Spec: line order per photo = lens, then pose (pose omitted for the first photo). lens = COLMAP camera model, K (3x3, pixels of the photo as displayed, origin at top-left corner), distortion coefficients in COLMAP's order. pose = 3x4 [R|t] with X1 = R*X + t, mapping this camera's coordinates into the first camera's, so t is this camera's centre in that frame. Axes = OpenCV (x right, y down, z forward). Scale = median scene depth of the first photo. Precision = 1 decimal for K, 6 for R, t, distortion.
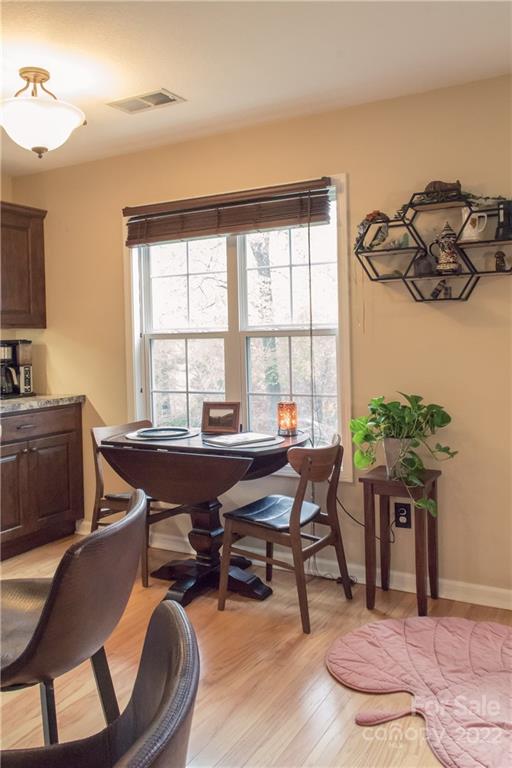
lens RADIAL K [[635.3, 0, 234.5], [0, 635.3, 347.5], [0, 0, 1]] dist [0.005665, 0.009721]
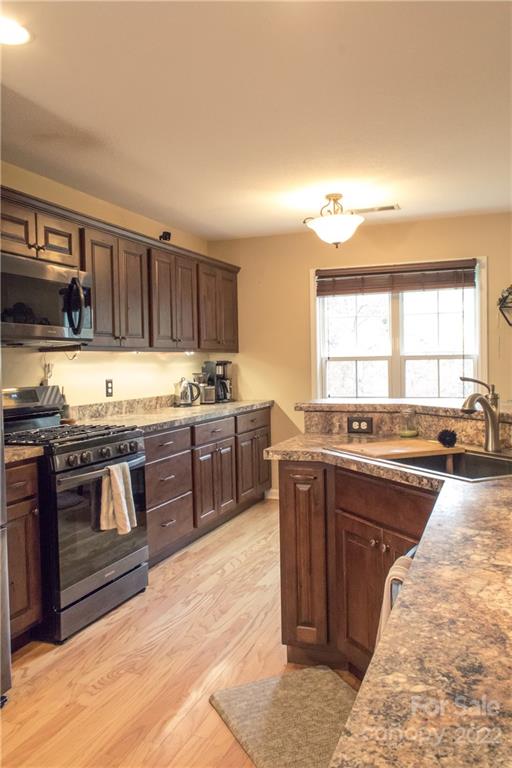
lens RADIAL K [[624.1, 0, 256.0], [0, 624.1, 384.0], [0, 0, 1]] dist [0.040440, -0.000054]
pose [[0.988693, -0.000042, 0.149956, -0.668351], [-0.002462, 0.999861, 0.016514, 0.021461], [-0.149936, -0.016697, 0.988555, -0.500490]]
